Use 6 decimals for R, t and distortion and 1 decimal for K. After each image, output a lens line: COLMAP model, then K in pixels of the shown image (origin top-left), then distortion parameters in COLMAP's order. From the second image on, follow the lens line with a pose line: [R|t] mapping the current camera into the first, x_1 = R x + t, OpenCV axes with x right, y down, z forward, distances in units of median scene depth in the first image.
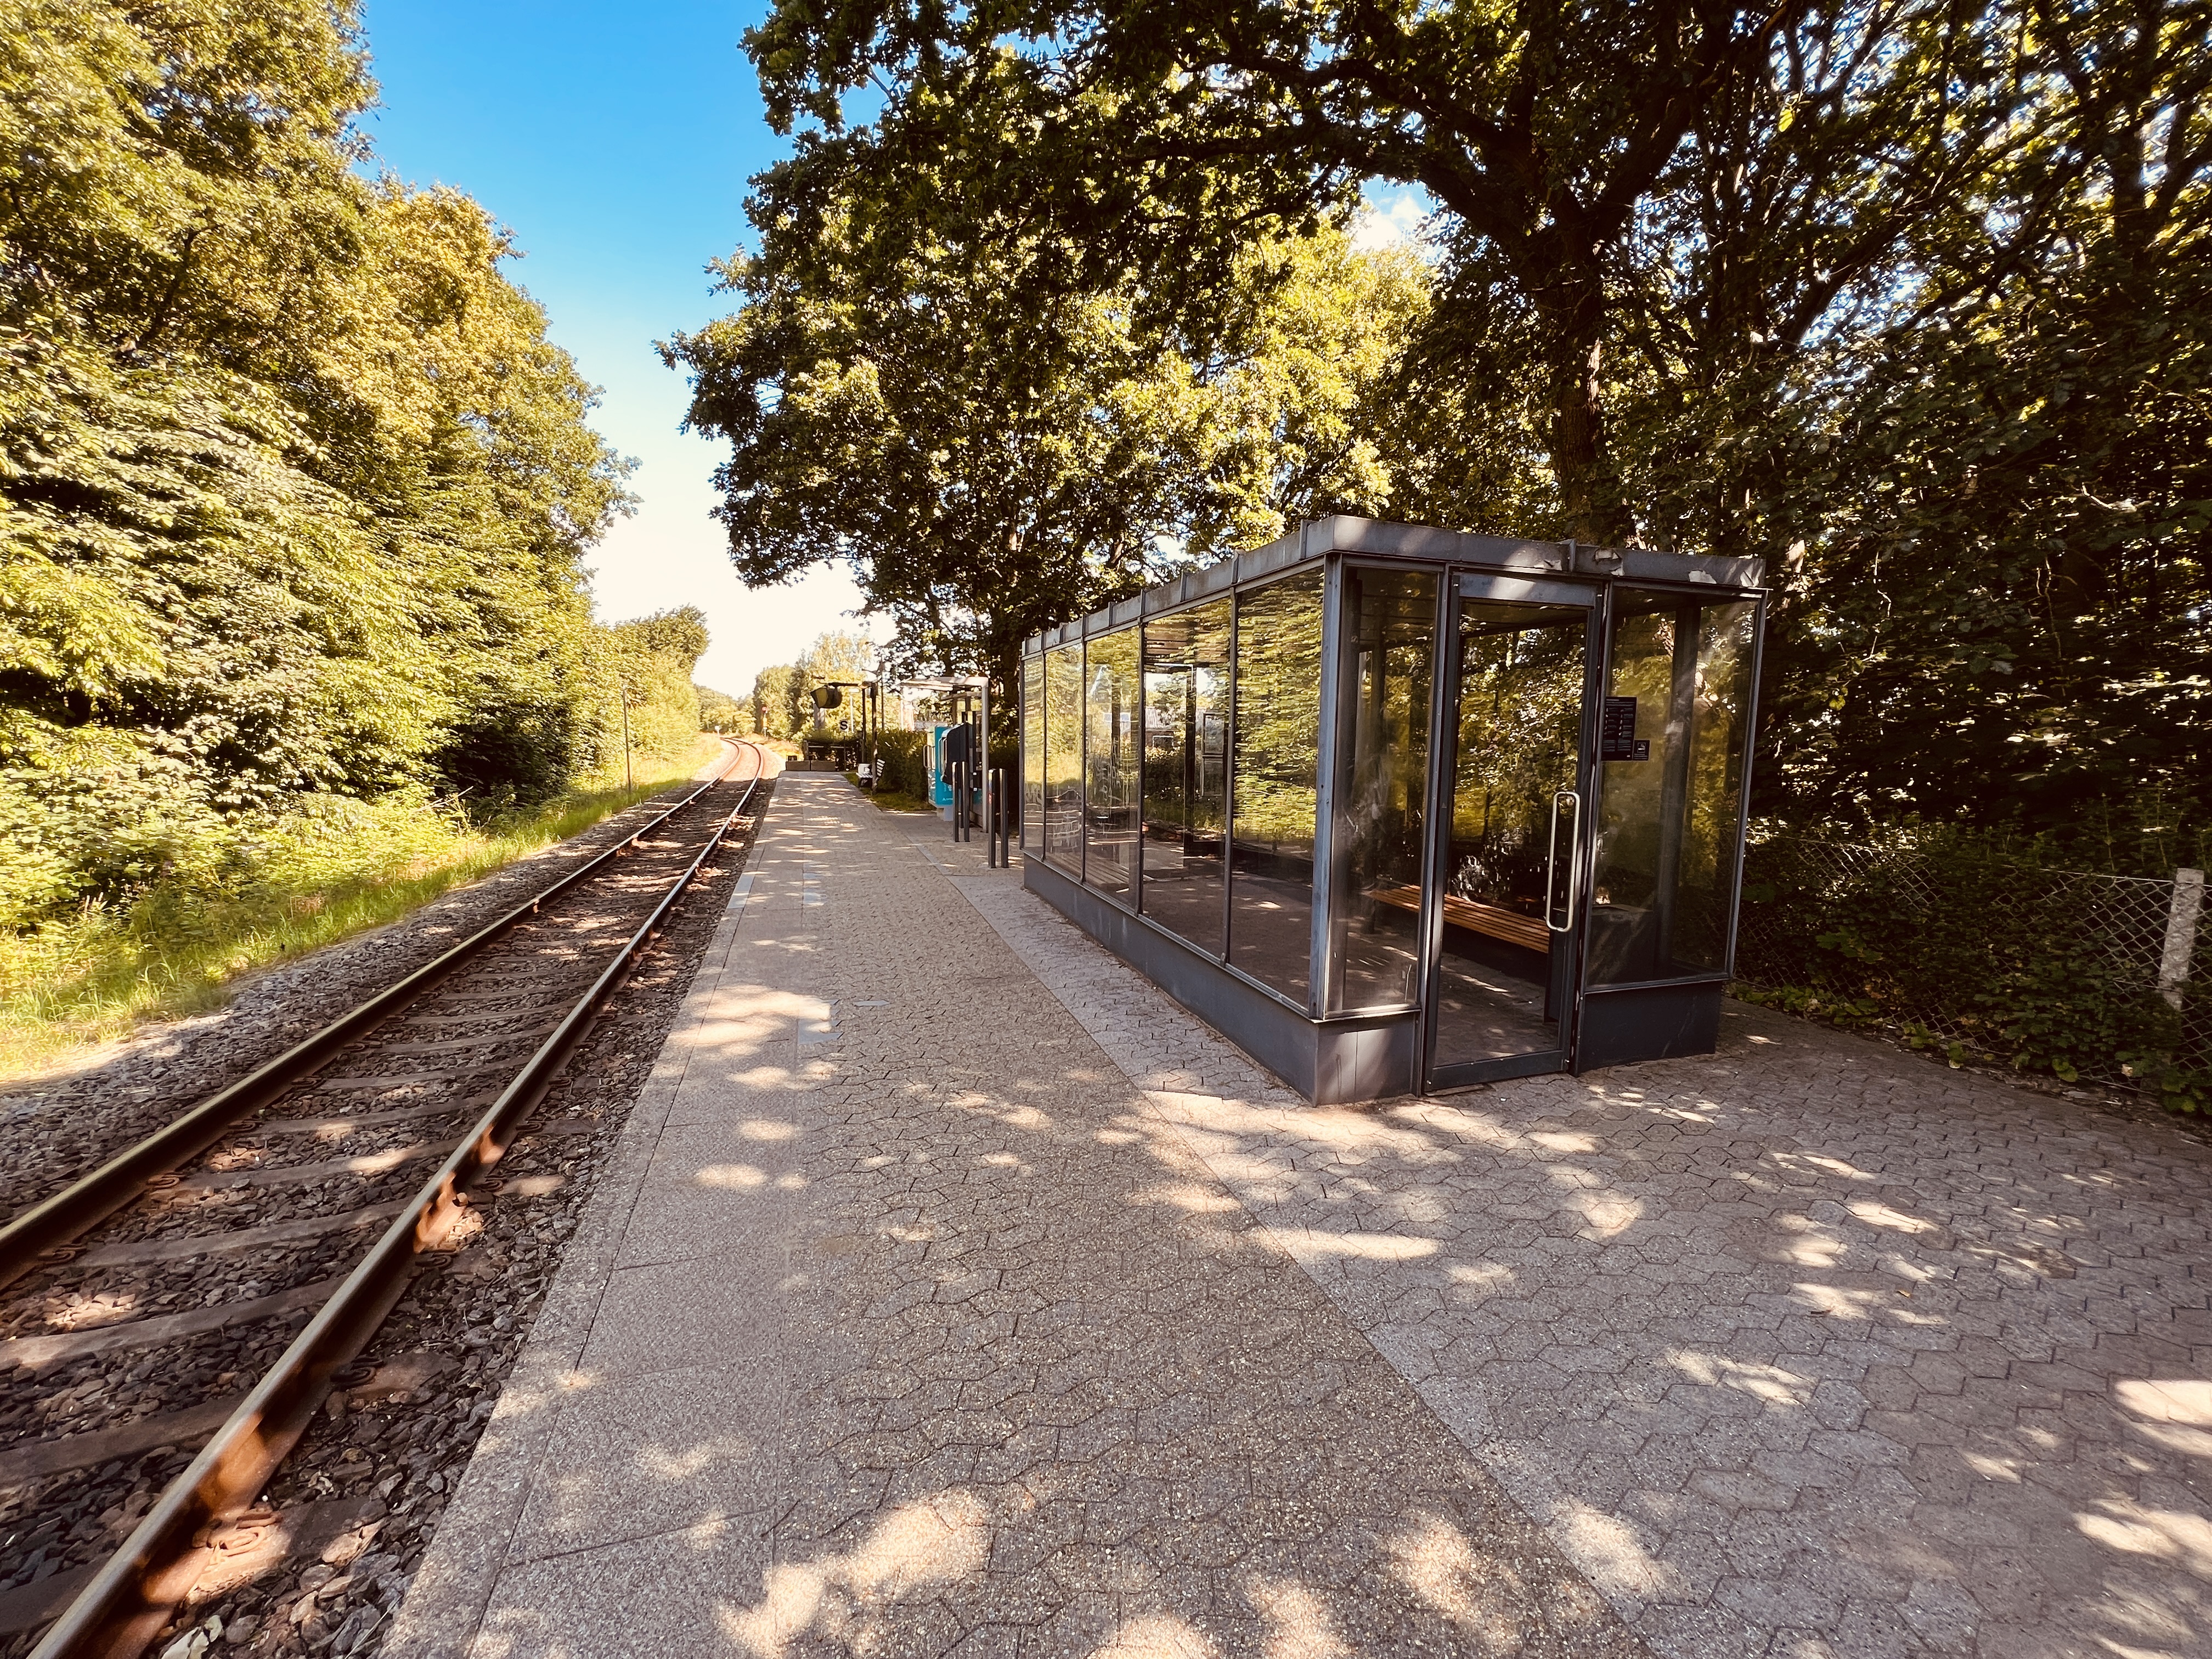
lens RADIAL K [[930.9, 0, 1106.0], [0, 930.9, 829.5], [0, 0, 1]] dist [0.015779, -0.000149]
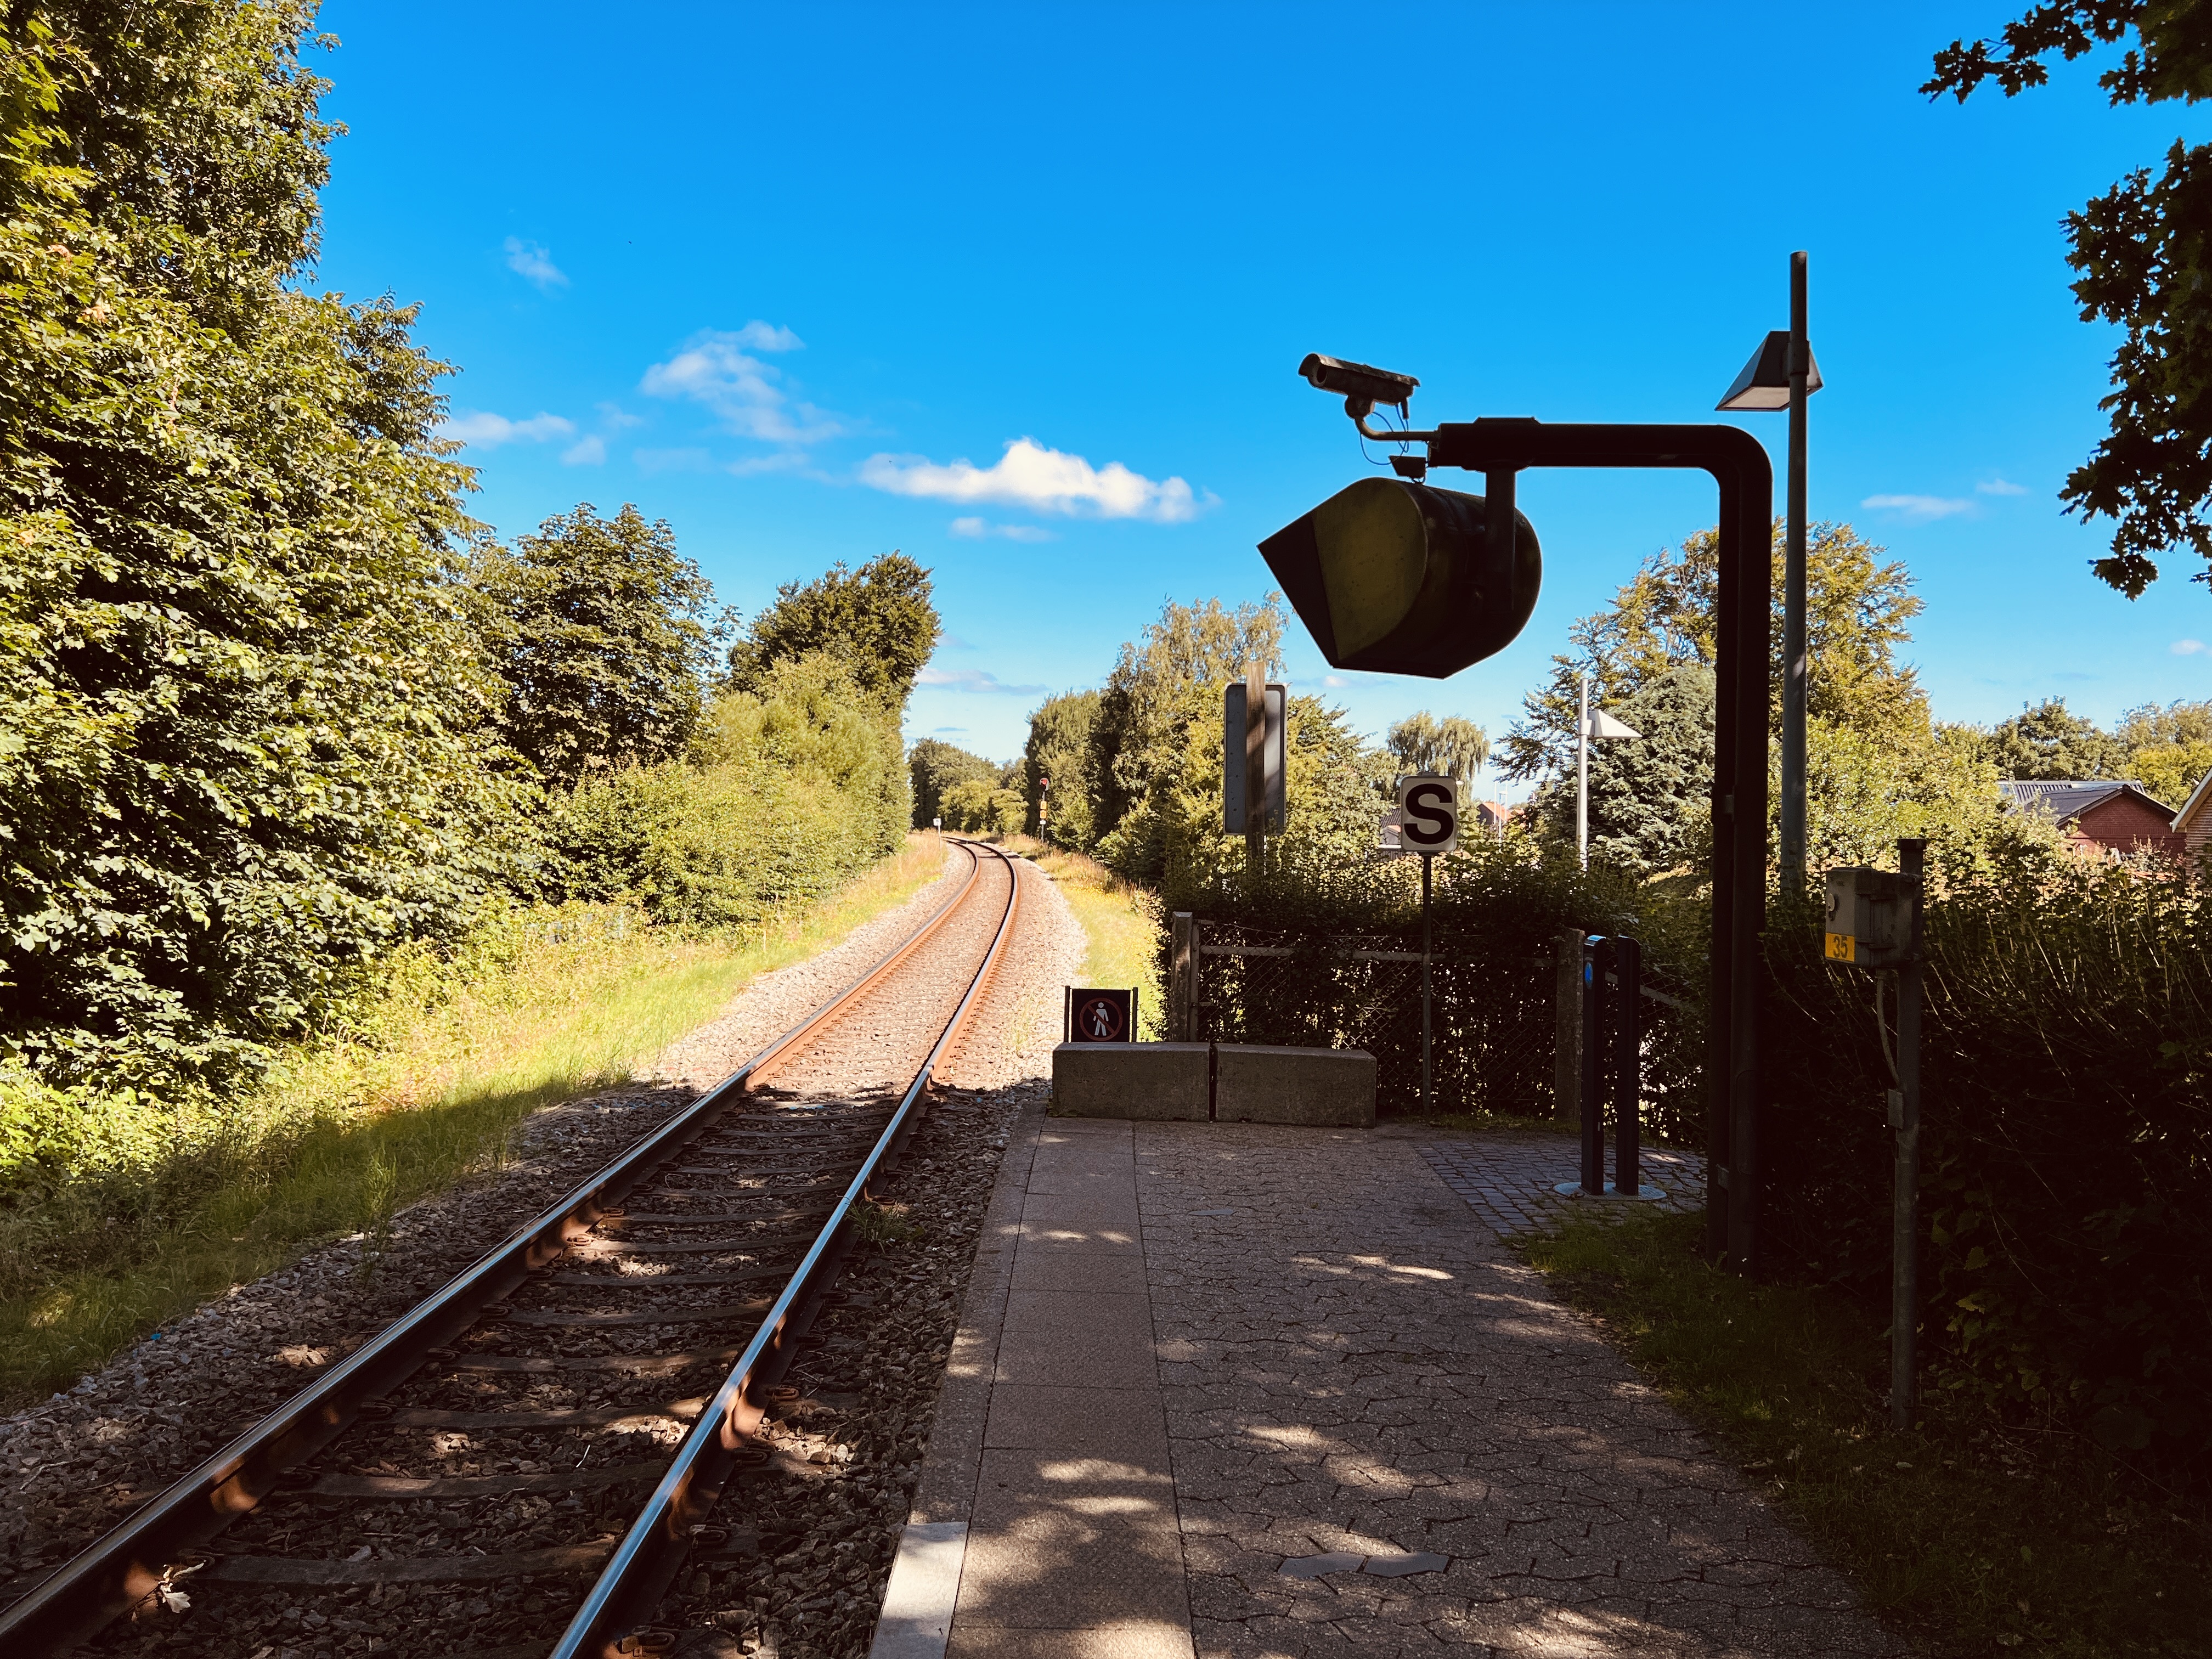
lens RADIAL K [[1676.1, 0, 1106.0], [0, 1676.1, 829.5], [0, 0, 1]] dist [-0.000044, -0.000026]
pose [[0.950123, 0.005235, -0.311831, -0.080474], [-0.037663, 0.994468, -0.098060, -0.026133], [0.309593, 0.104913, 0.945064, 0.237000]]
